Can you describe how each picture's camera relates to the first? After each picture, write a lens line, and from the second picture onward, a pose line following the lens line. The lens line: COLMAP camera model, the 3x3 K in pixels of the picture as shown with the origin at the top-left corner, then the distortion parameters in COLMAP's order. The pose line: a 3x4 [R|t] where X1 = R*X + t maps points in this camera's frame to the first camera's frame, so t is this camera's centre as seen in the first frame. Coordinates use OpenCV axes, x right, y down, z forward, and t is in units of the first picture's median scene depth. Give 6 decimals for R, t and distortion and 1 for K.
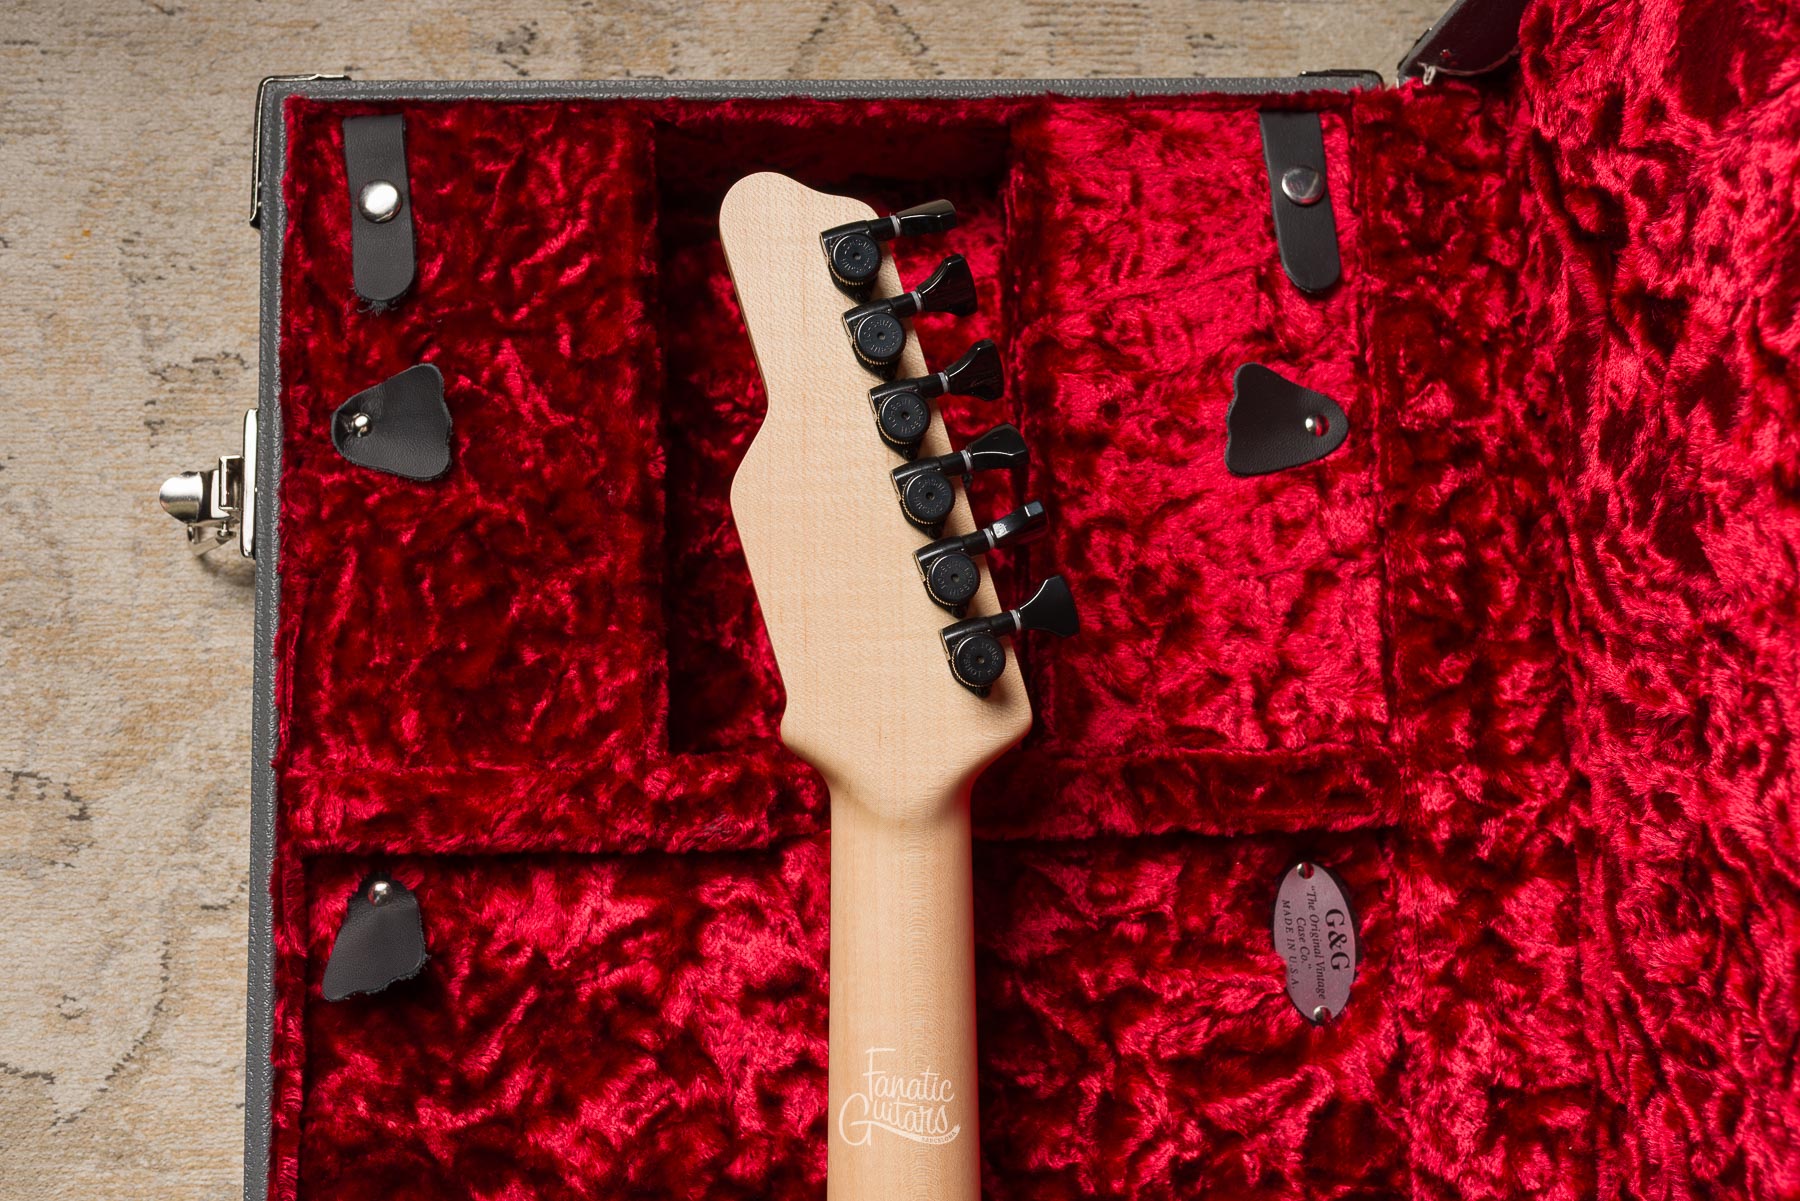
lens RADIAL K [[1875.6, 0, 899.4], [0, 1875.6, 584.8], [0, 0, 1]] dist [0.005028, -0.001892]
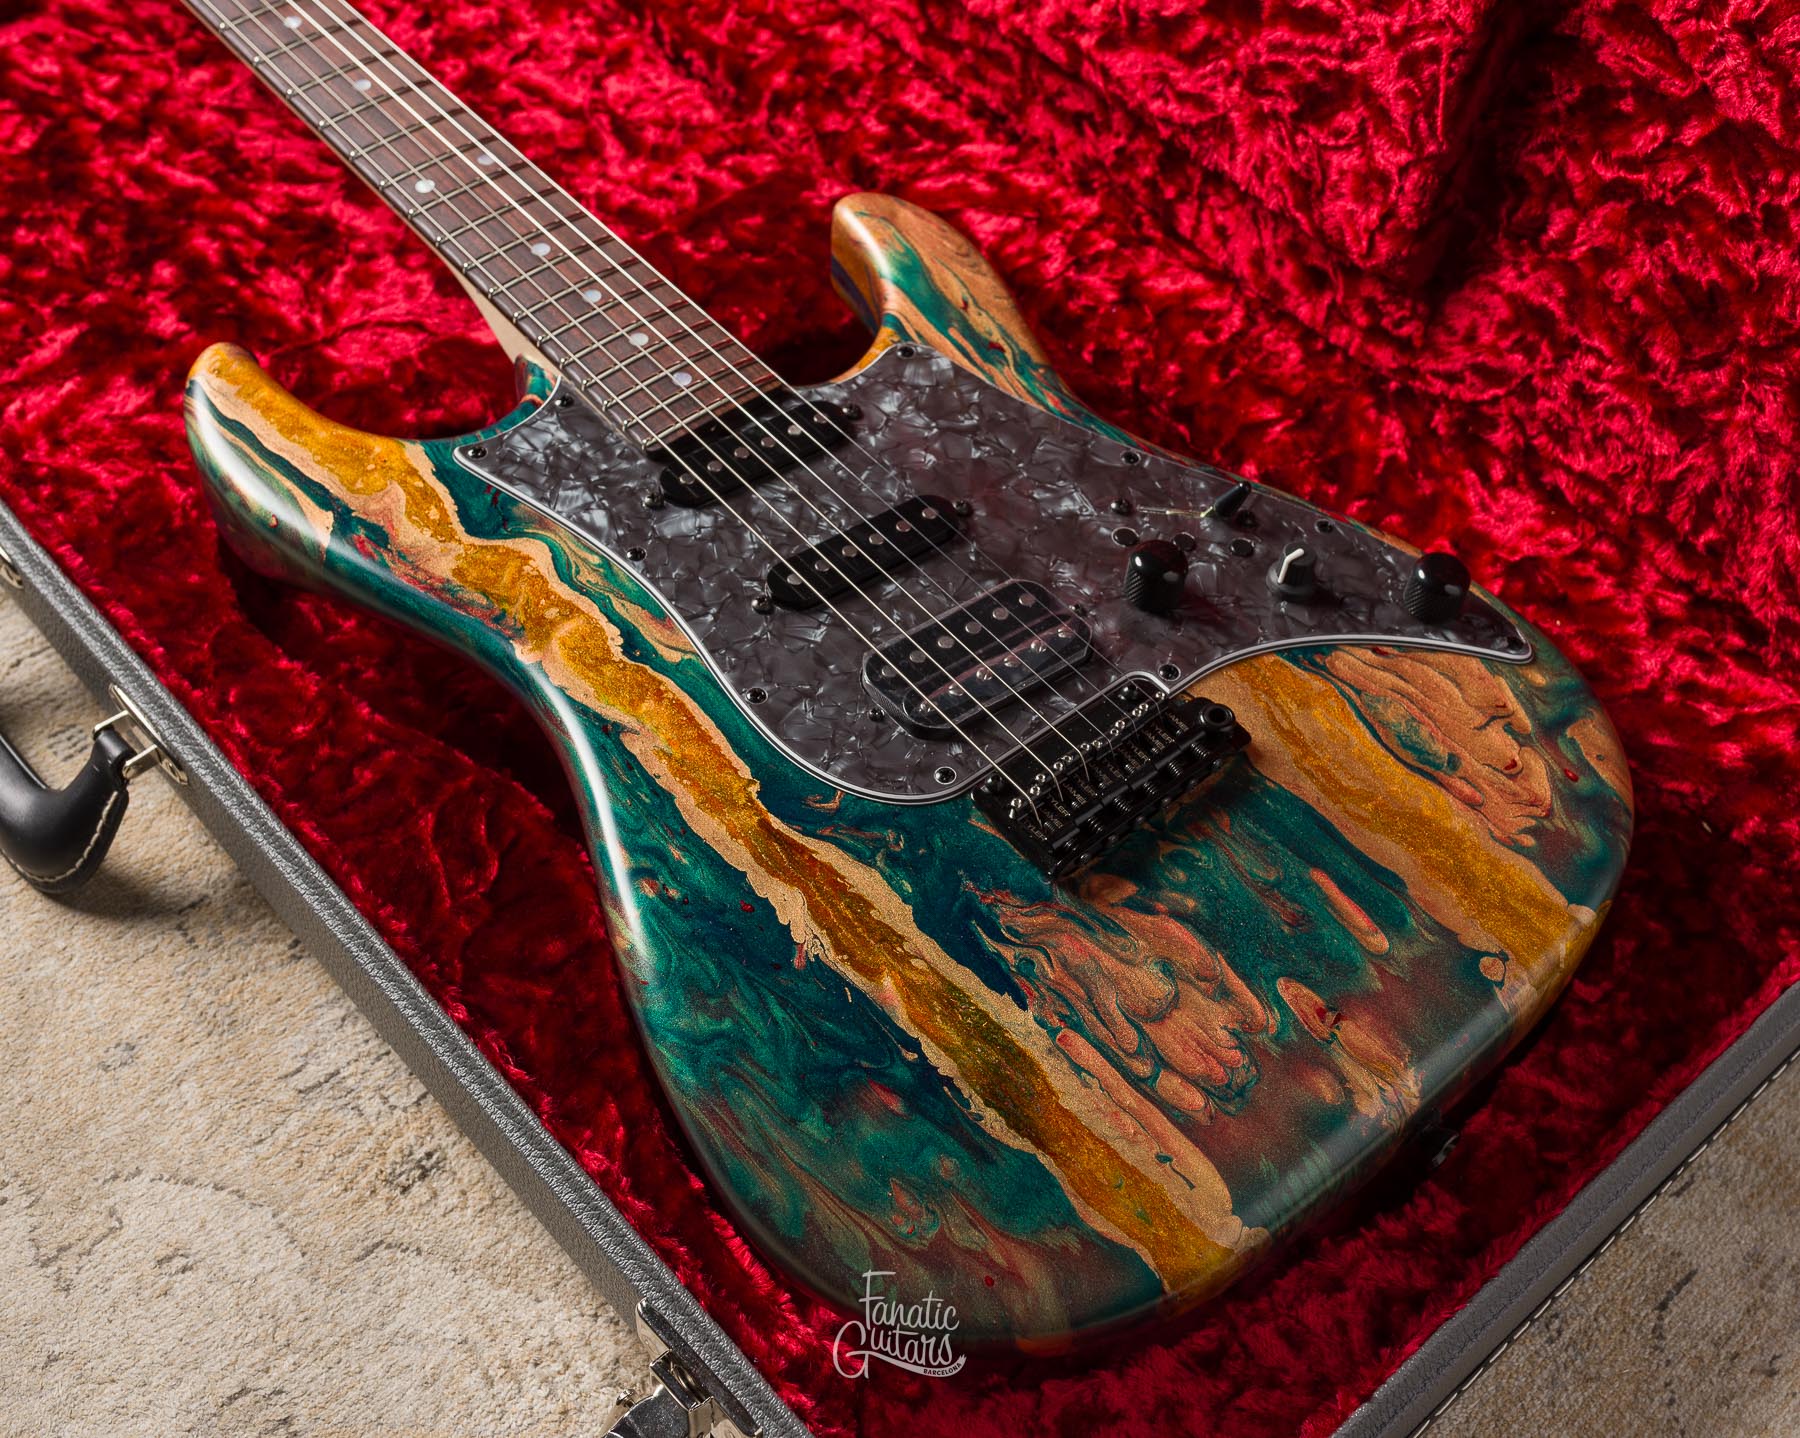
lens RADIAL K [[2192.4, 0, 965.0], [0, 2192.4, 732.1], [0, 0, 1]] dist [0.005247, -0.016554]
pose [[0.760837, -0.506153, 0.406124, -0.455360], [0.638397, 0.696148, -0.328370, 1.433277], [-0.116517, 0.509104, 0.852782, -0.161871]]
